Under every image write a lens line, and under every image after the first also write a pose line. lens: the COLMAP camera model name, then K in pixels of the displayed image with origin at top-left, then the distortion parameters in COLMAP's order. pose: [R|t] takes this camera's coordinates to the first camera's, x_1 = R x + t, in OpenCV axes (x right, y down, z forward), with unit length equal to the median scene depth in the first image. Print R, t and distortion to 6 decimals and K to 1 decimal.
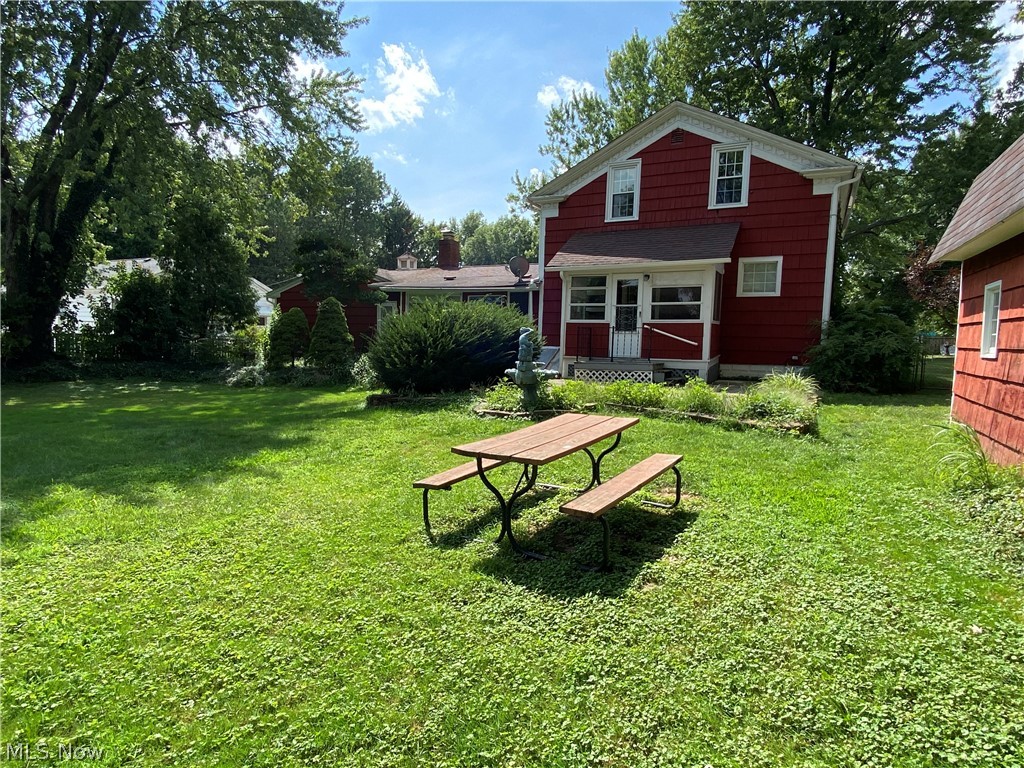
lens RADIAL K [[603.2, 0, 509.8], [0, 603.2, 388.3], [0, 0, 1]] dist [0.063928, -0.063031]
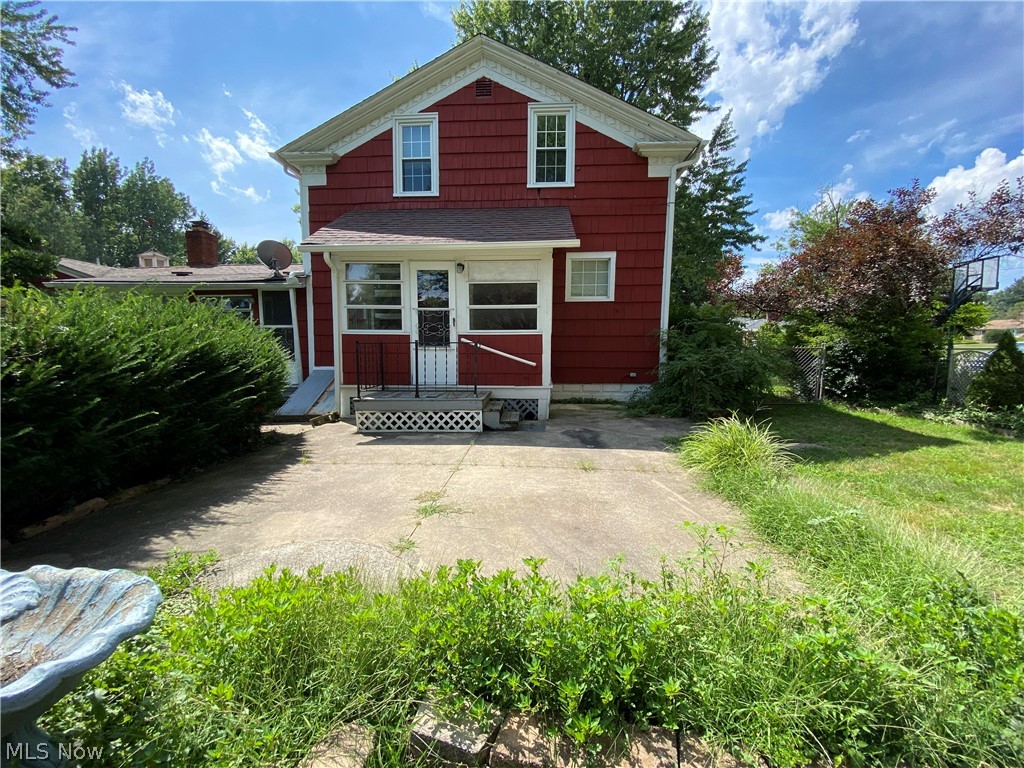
lens RADIAL K [[413.1, 0, 506.8], [0, 413.1, 385.5], [0, 0, 1]] dist [0.015732, -0.000151]
pose [[0.920626, -0.057944, 0.386122, 0.082216], [0.048812, 0.998249, 0.033421, -0.060443], [-0.387382, -0.011921, 0.921842, 0.521543]]
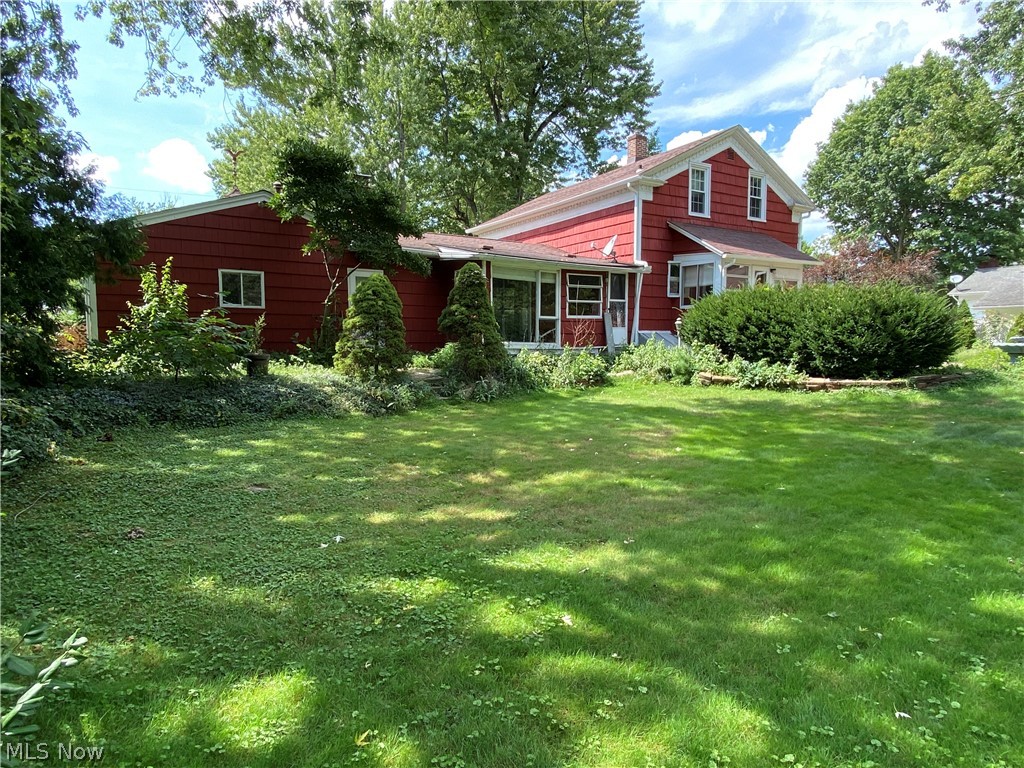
lens RADIAL K [[603.2, 0, 509.8], [0, 603.2, 388.3], [0, 0, 1]] dist [0.063928, -0.063031]
pose [[0.544501, -0.082289, 0.834714, -1.026046], [0.074089, 0.996004, 0.049860, -0.048226], [-0.835482, 0.034695, 0.548422, 0.739981]]
